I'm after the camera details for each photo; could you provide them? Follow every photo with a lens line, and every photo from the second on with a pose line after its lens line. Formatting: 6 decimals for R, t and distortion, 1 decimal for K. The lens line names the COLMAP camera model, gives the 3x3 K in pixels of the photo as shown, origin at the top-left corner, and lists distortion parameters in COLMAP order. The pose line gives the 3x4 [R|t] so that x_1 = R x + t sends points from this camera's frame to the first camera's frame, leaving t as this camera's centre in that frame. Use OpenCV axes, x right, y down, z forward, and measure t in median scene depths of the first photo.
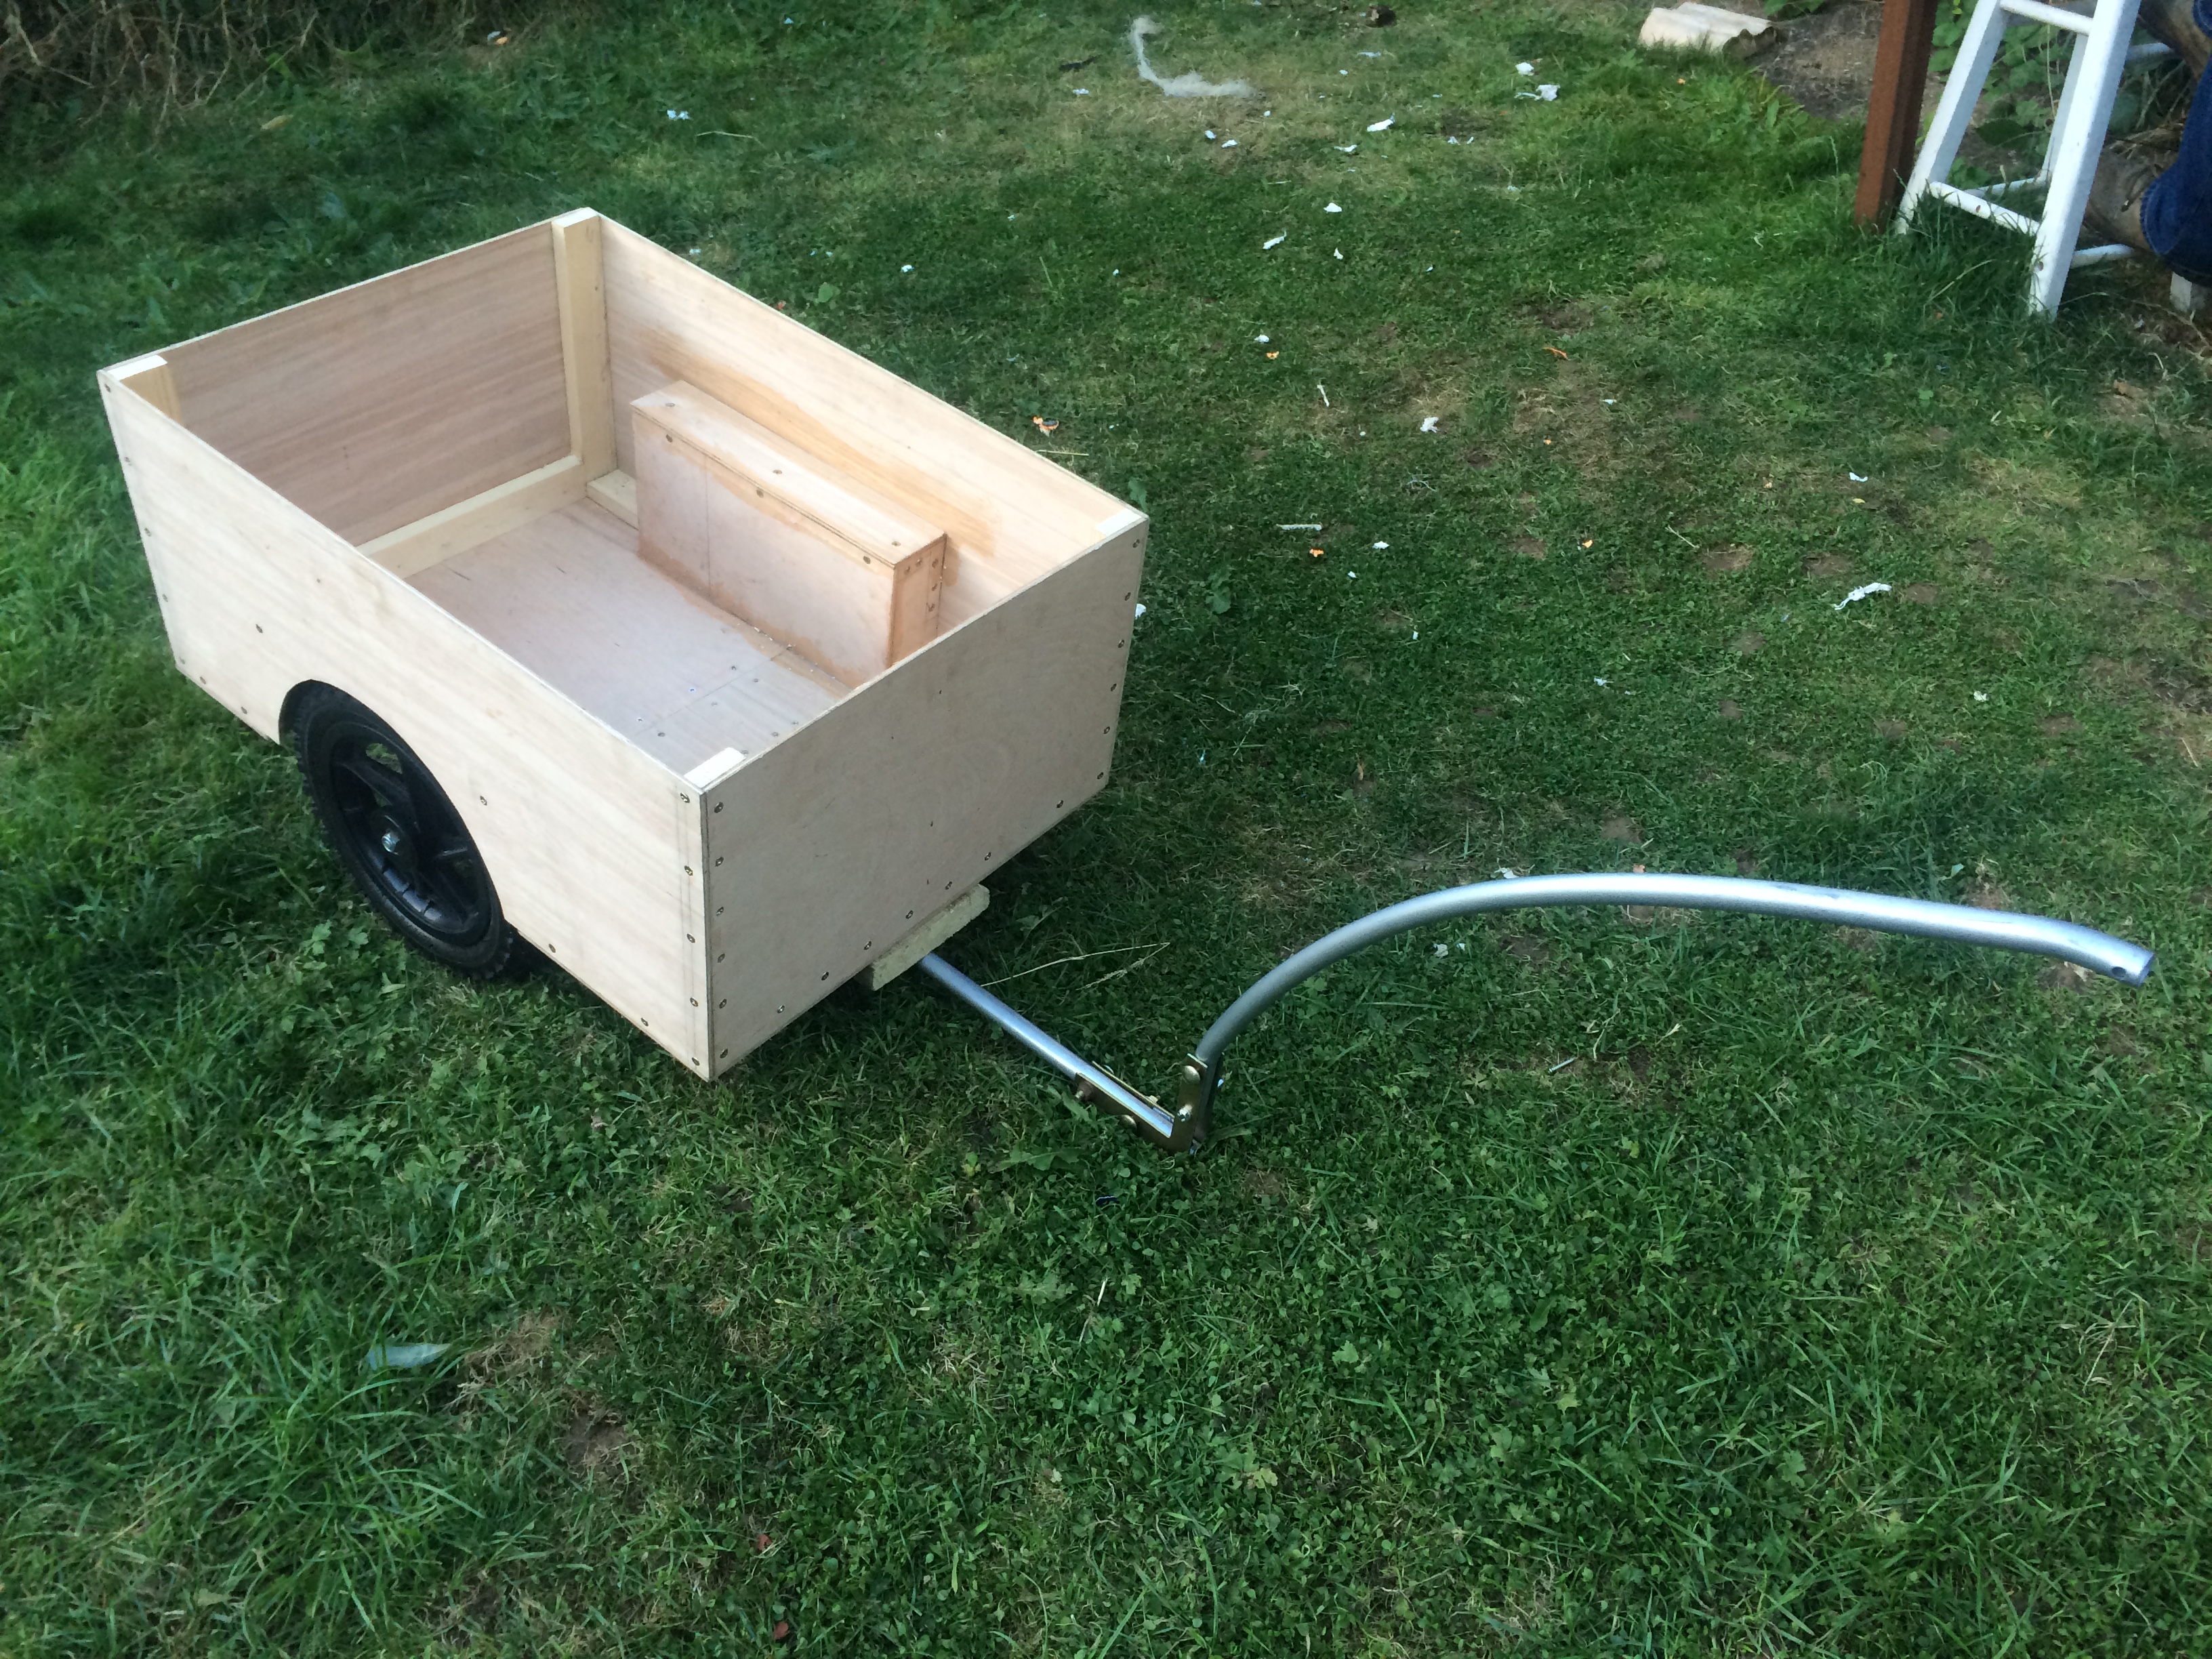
lens RADIAL K [[1900.5, 0, 1104.3], [0, 1900.5, 830.7], [0, 0, 1]] dist [0.098148, -0.127541]
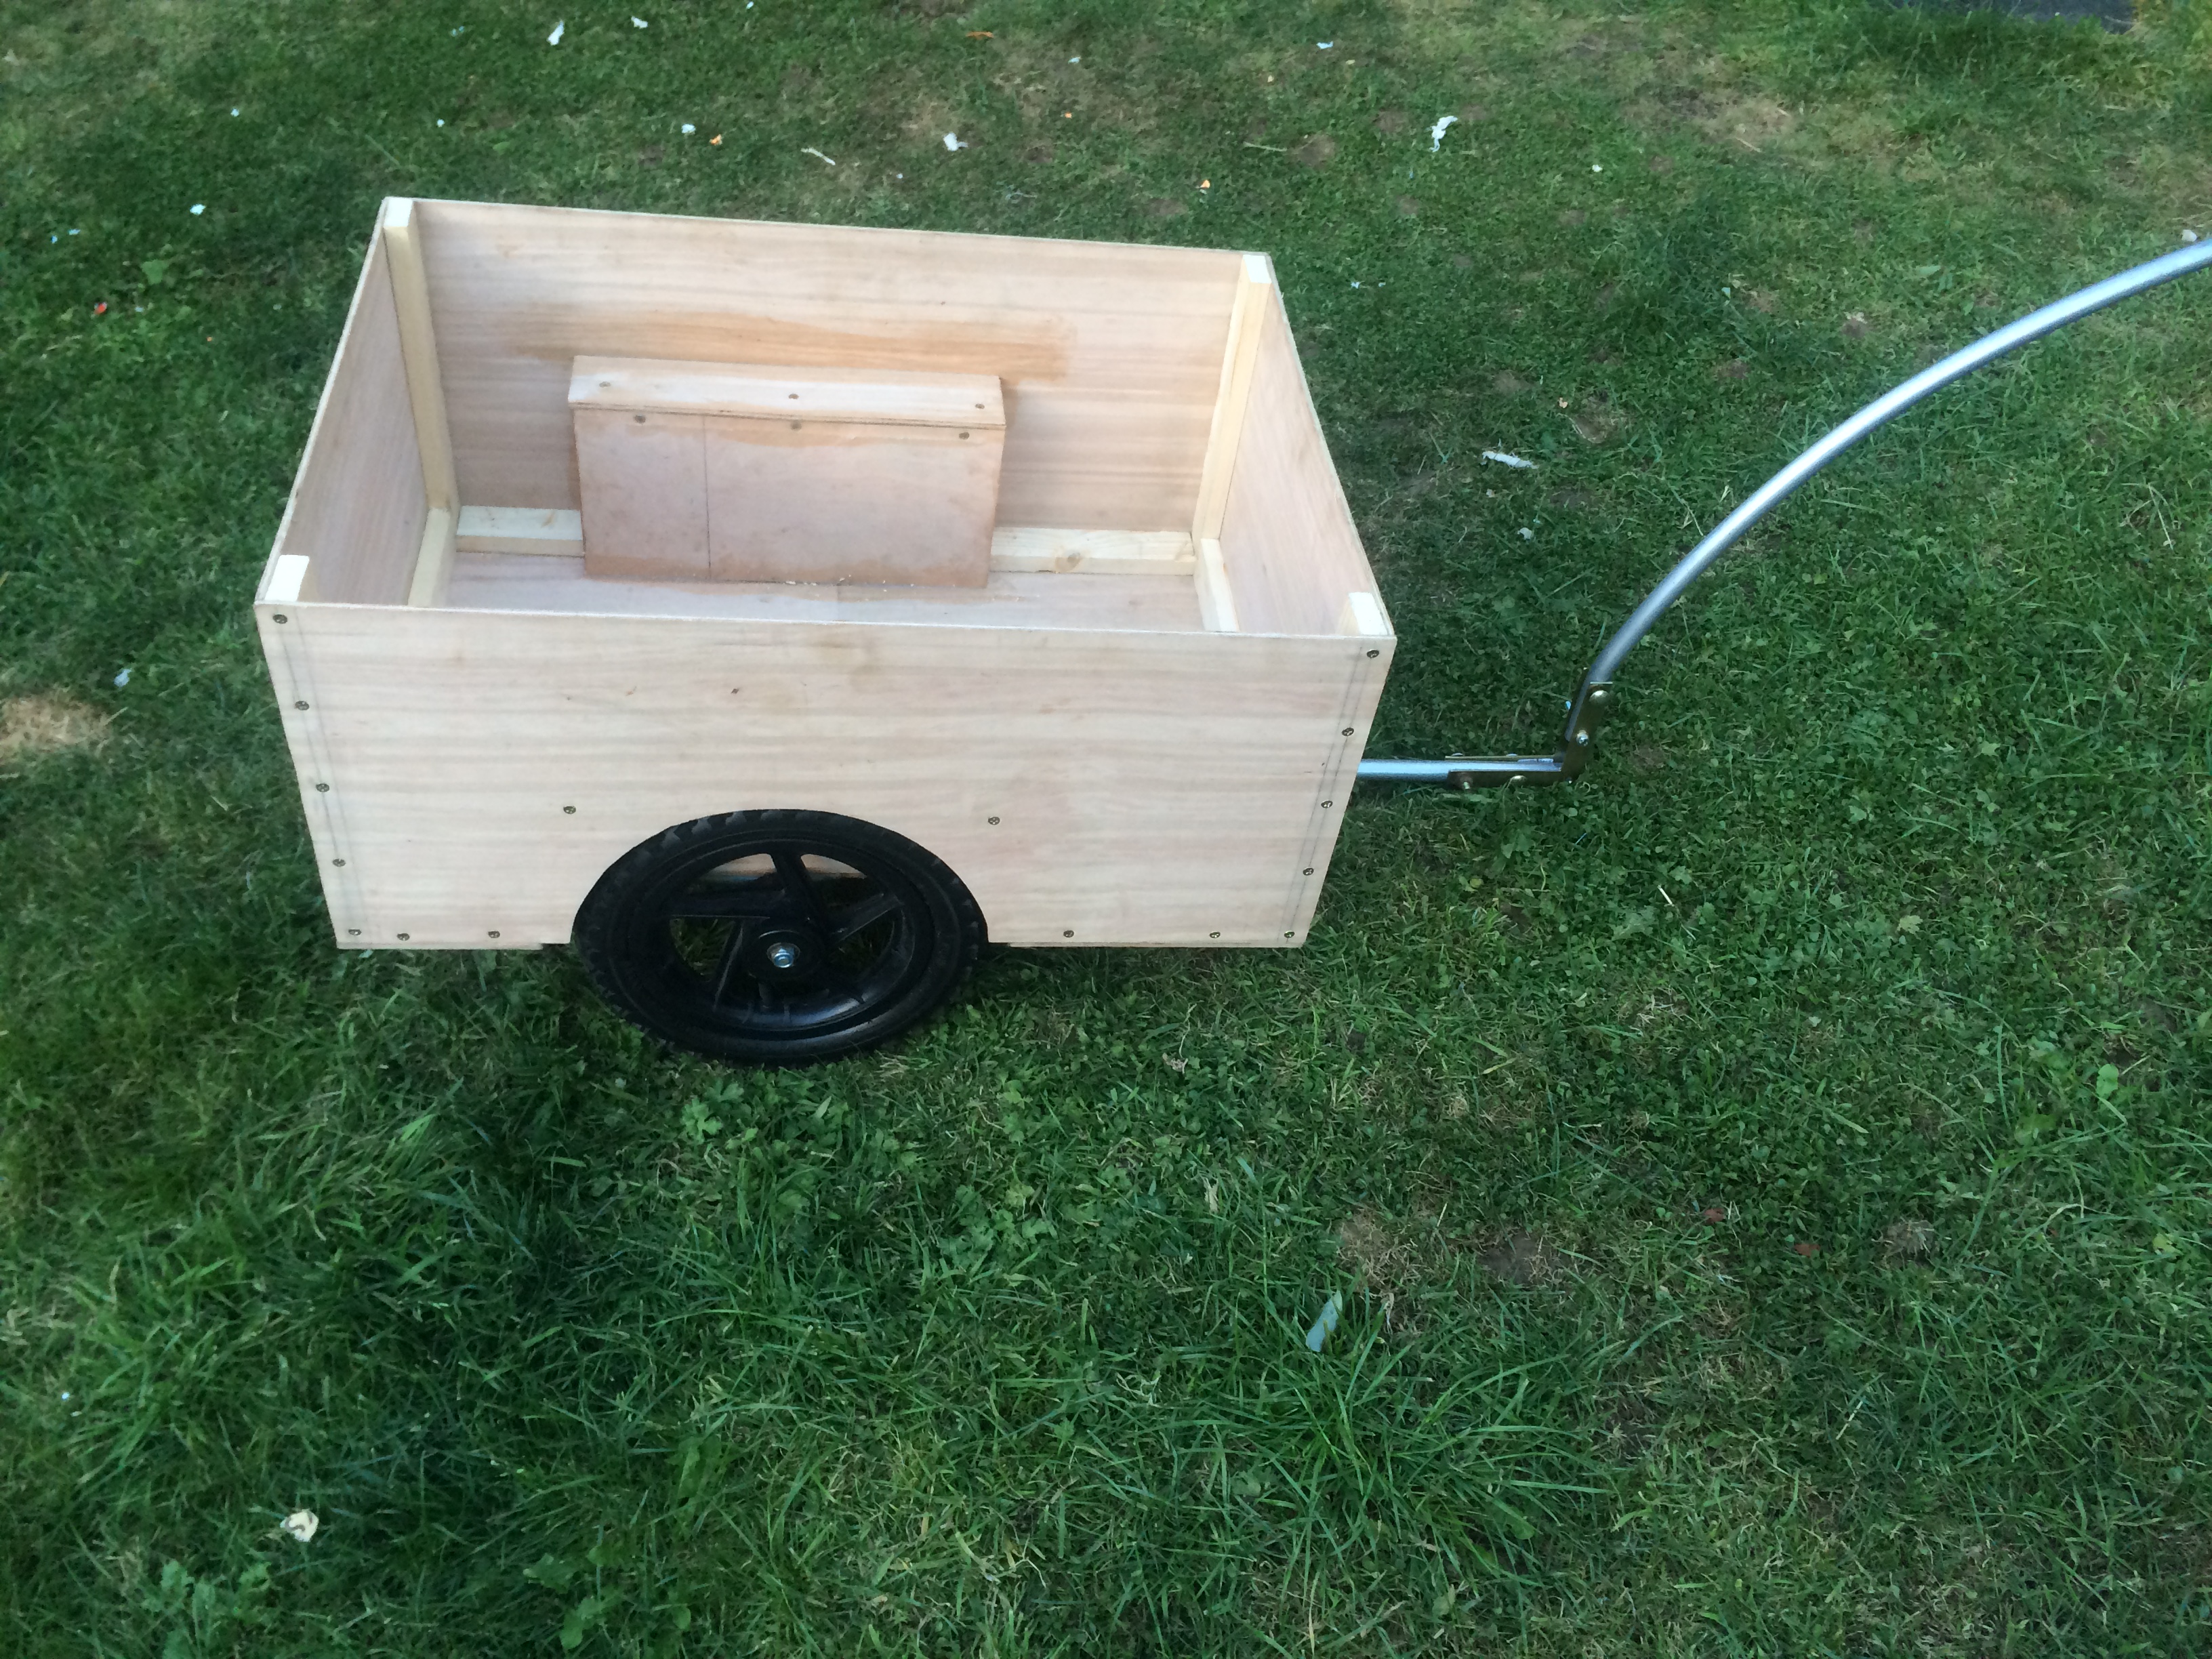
lens RADIAL K [[1900.5, 0, 1106.7], [0, 1900.5, 830.2], [0, 0, 1]] dist [0.098148, -0.127541]
pose [[0.705931, -0.519571, 0.481360, -0.663040], [0.450673, 0.853792, 0.260639, -0.202611], [-0.546401, 0.032943, 0.836875, 0.217587]]
